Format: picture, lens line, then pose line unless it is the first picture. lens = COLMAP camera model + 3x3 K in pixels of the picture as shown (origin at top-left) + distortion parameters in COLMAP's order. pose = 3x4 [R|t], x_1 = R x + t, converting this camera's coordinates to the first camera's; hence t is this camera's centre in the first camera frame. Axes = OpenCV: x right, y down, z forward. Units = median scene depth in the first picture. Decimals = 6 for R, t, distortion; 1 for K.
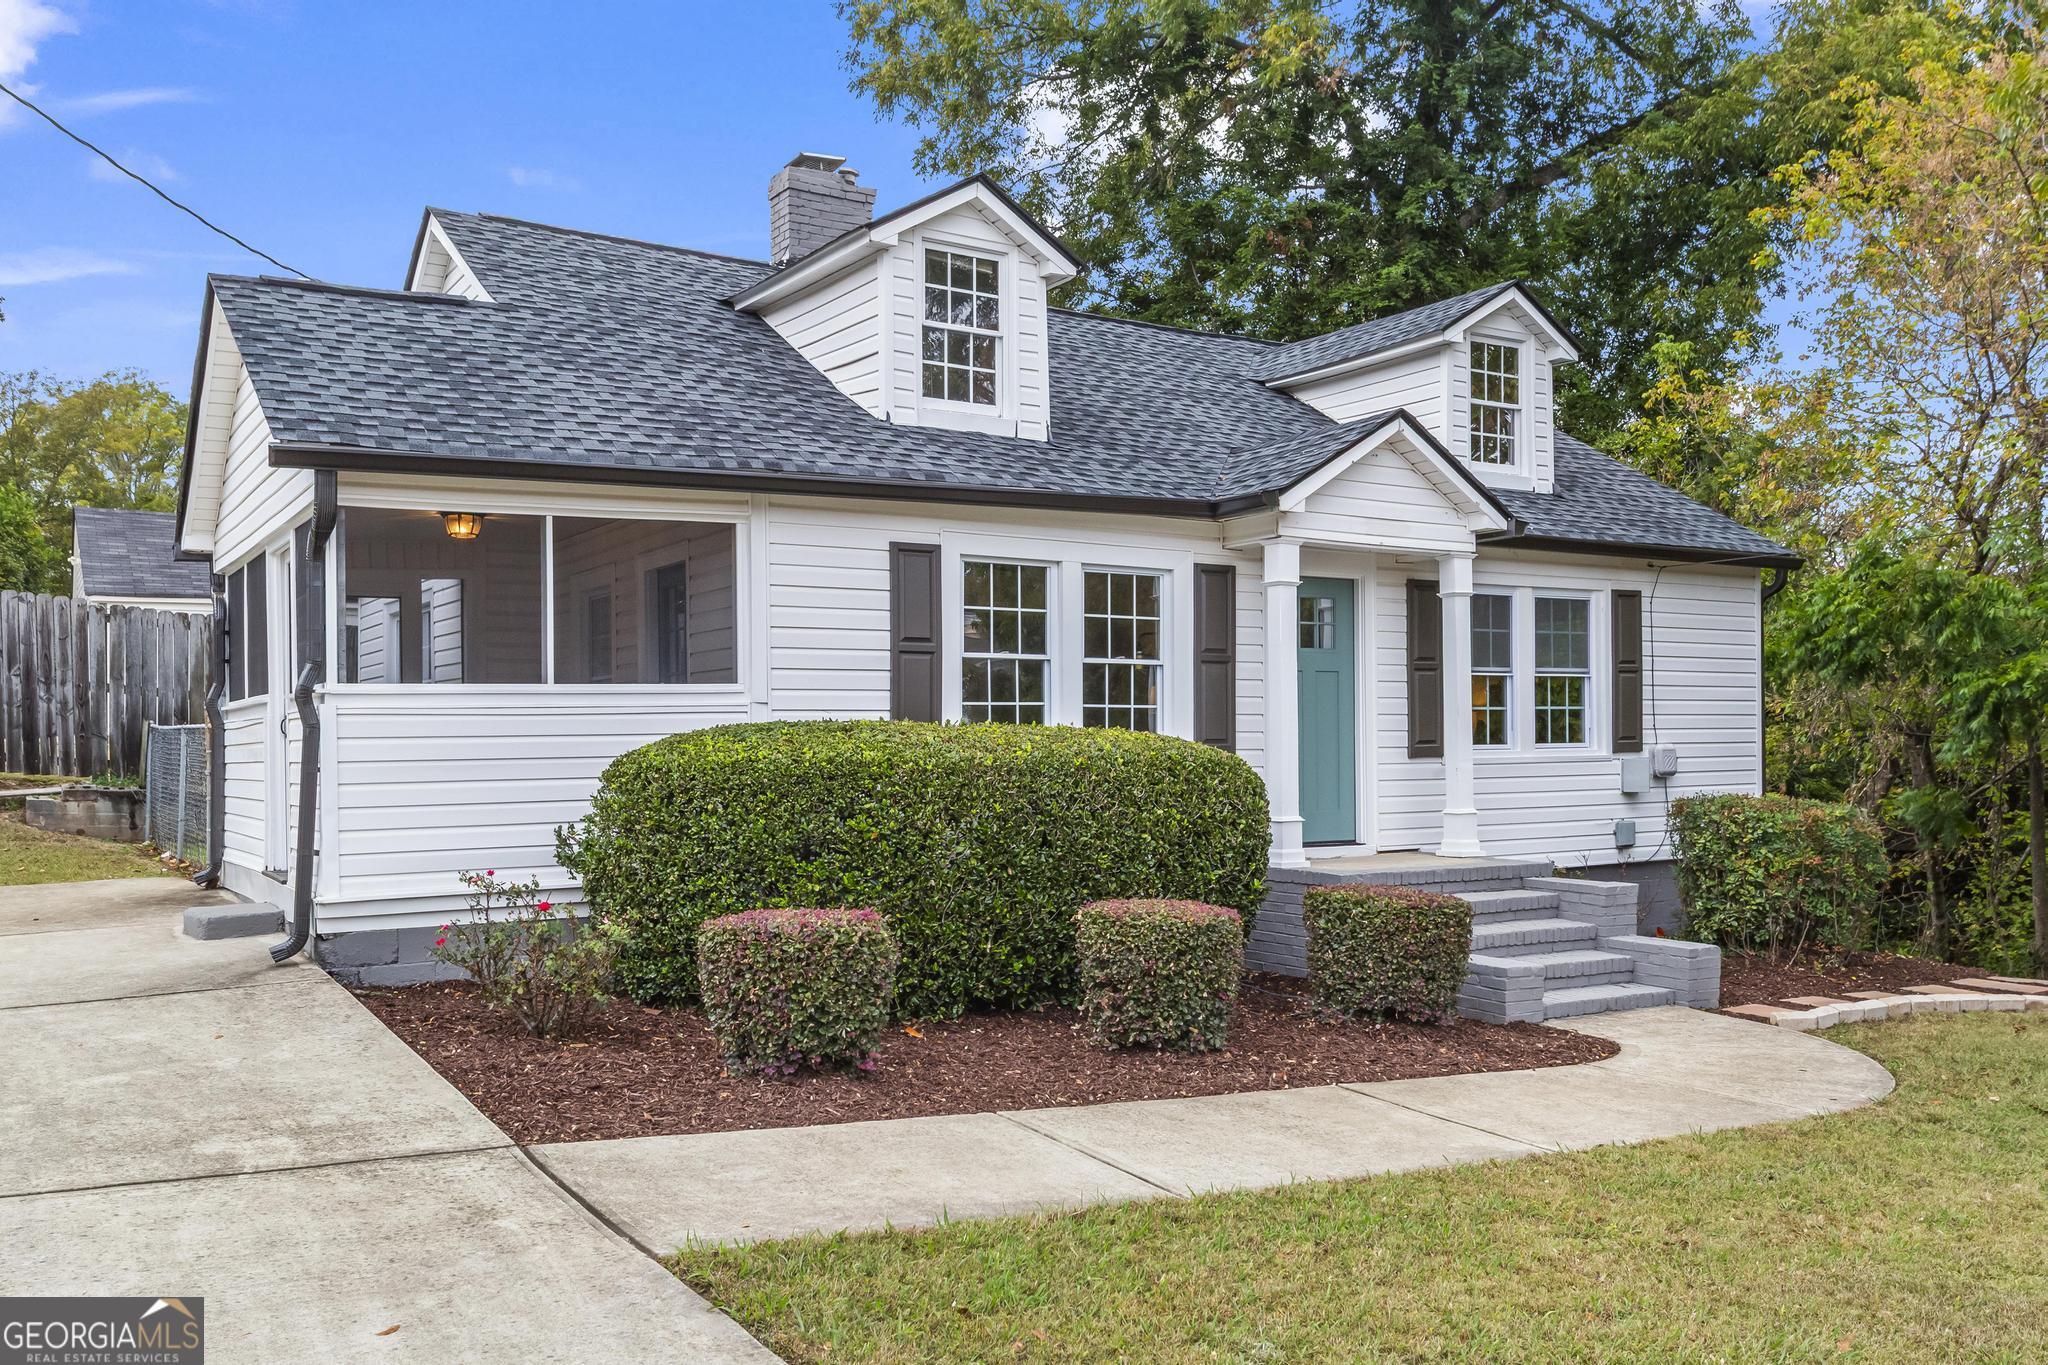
lens RADIAL K [[1702.9, 0, 1022.5], [0, 1702.9, 741.6], [0, 0, 1]] dist [0.049116, -0.018740]
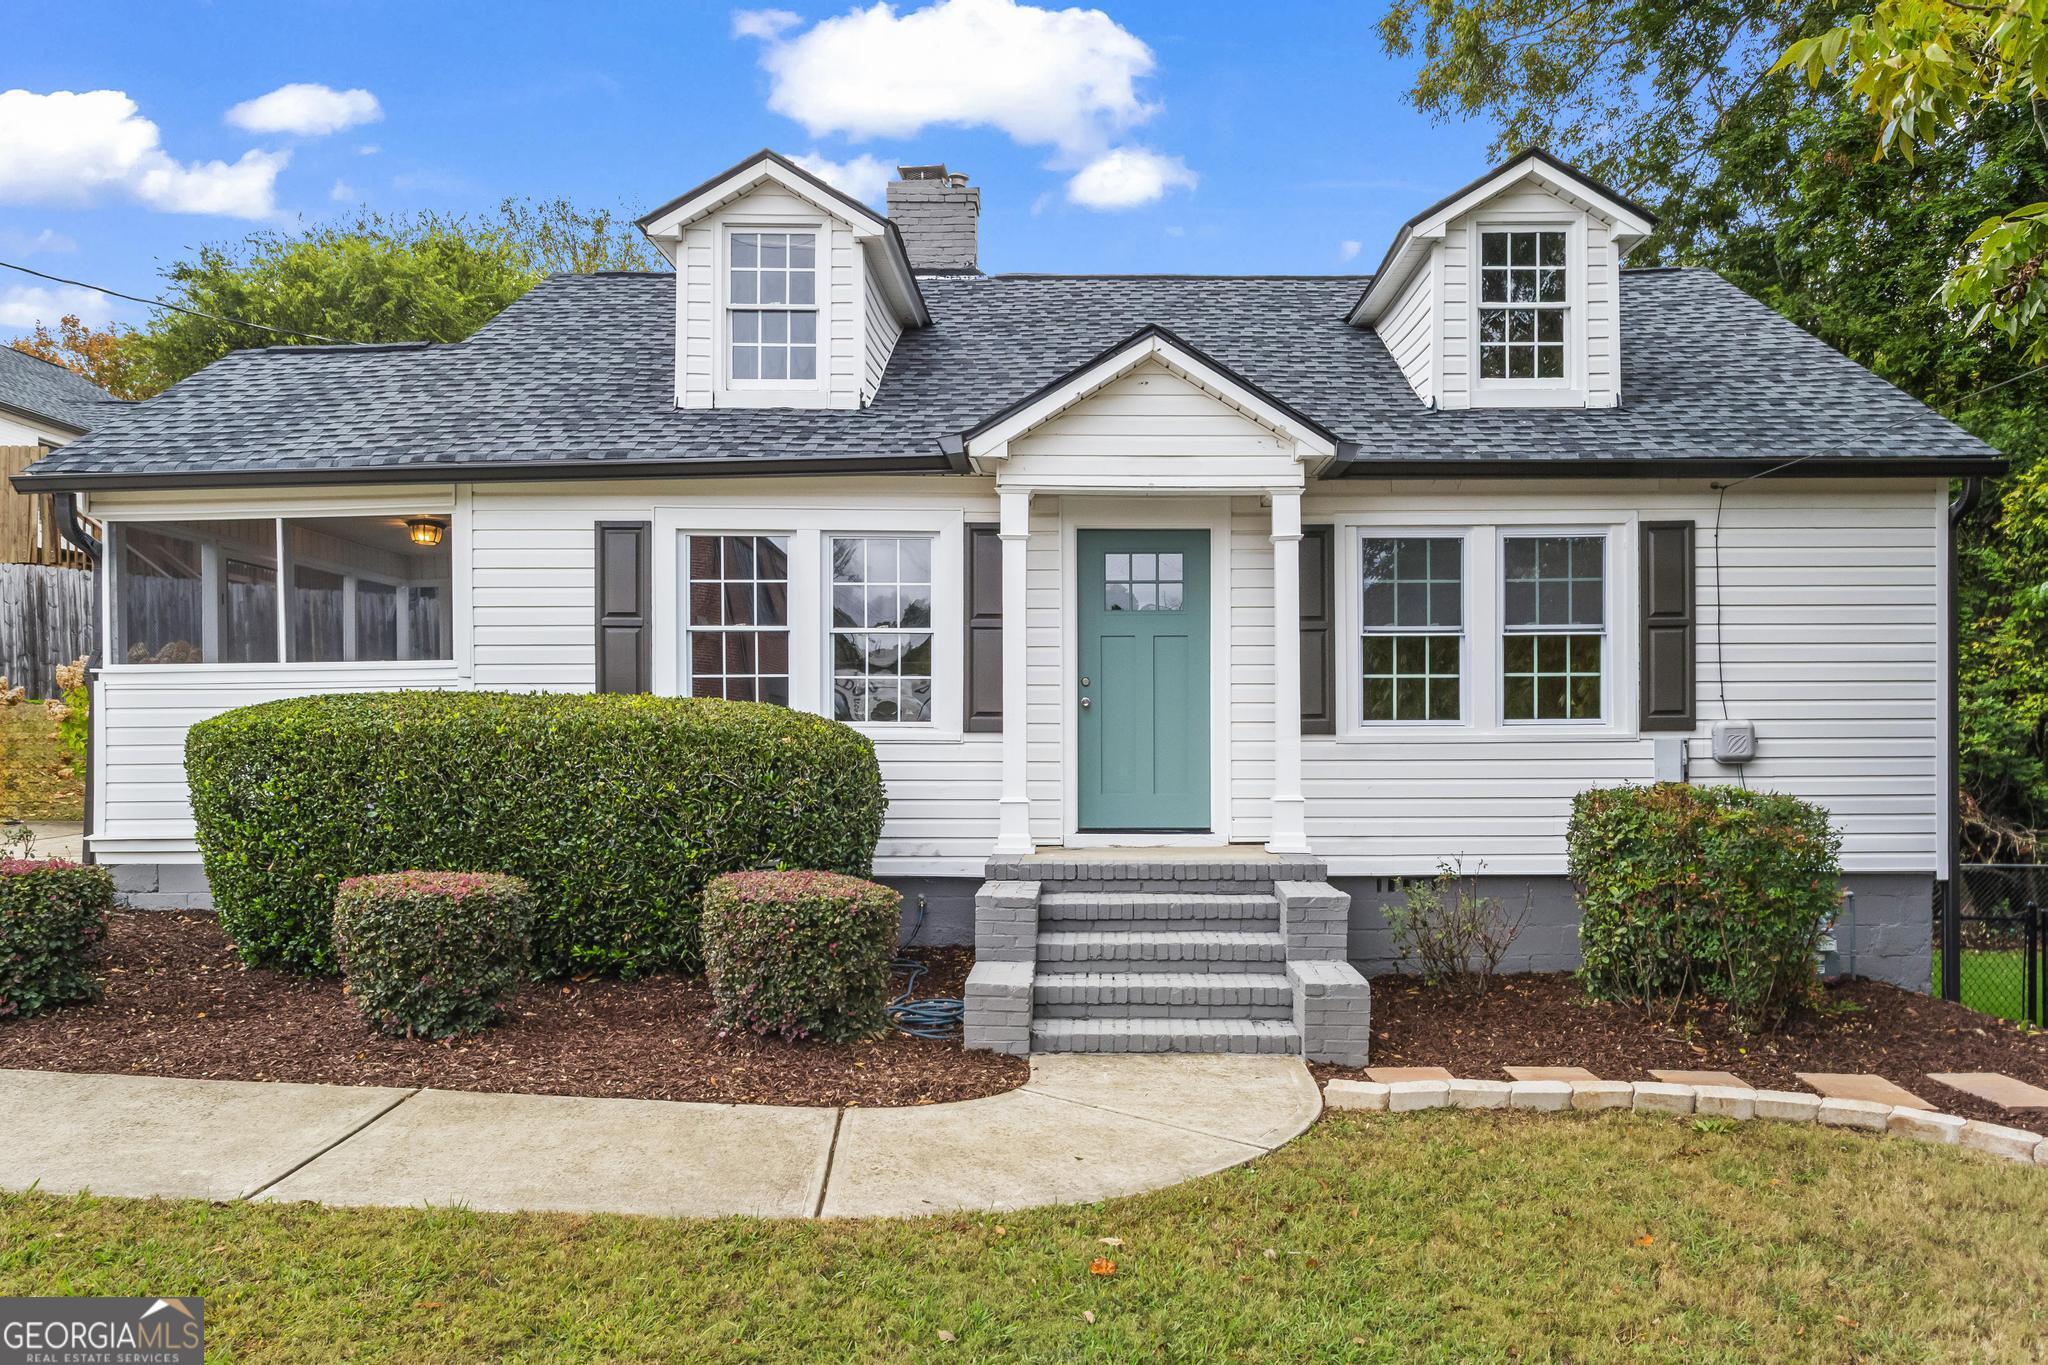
lens RADIAL K [[1497.8, 0, 1039.4], [0, 1497.8, 731.9], [0, 0, 1]] dist [0.005534, 0.005752]
pose [[0.843993, 0.005941, -0.536321, 0.548829], [-0.003414, 0.999978, 0.005704, 0.004491], [0.536343, -0.002983, 0.843995, 0.317863]]
